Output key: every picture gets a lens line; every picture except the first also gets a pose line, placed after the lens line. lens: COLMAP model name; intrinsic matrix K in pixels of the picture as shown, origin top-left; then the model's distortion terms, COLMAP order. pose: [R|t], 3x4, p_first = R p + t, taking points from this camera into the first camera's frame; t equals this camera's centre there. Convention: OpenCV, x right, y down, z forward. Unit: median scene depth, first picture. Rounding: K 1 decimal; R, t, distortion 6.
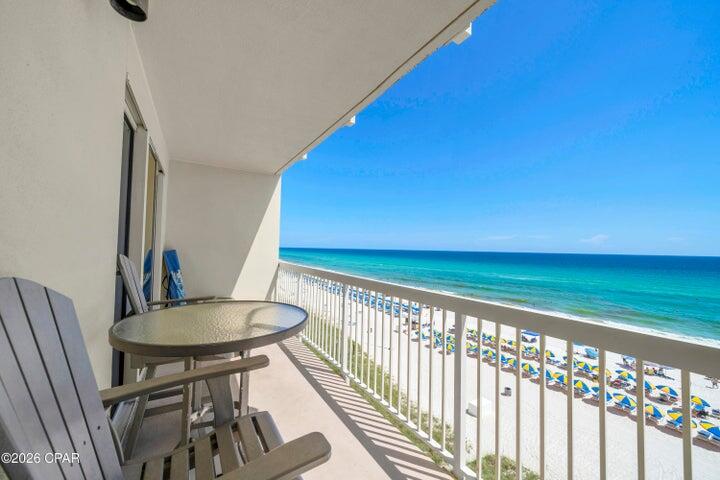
lens RADIAL K [[276.1, 0, 360.0], [0, 276.1, 240.0], [0, 0, 1]] dist [0.007969, -0.000195]
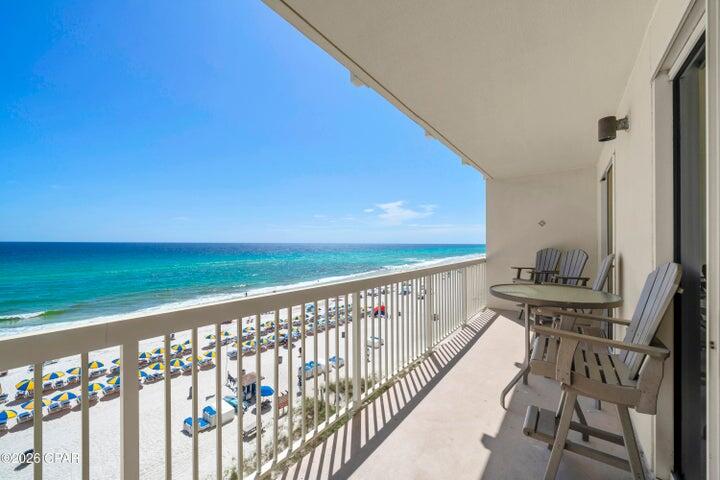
lens RADIAL K [[273.7, 0, 367.4], [0, 273.7, 242.0], [0, 0, 1]] dist [-0.002078, 0.000058]
pose [[-0.365126, -0.020273, 0.930737, -0.452395], [-0.041845, 0.999110, 0.005346, 0.011165], [-0.930017, -0.036995, -0.365649, 0.744226]]
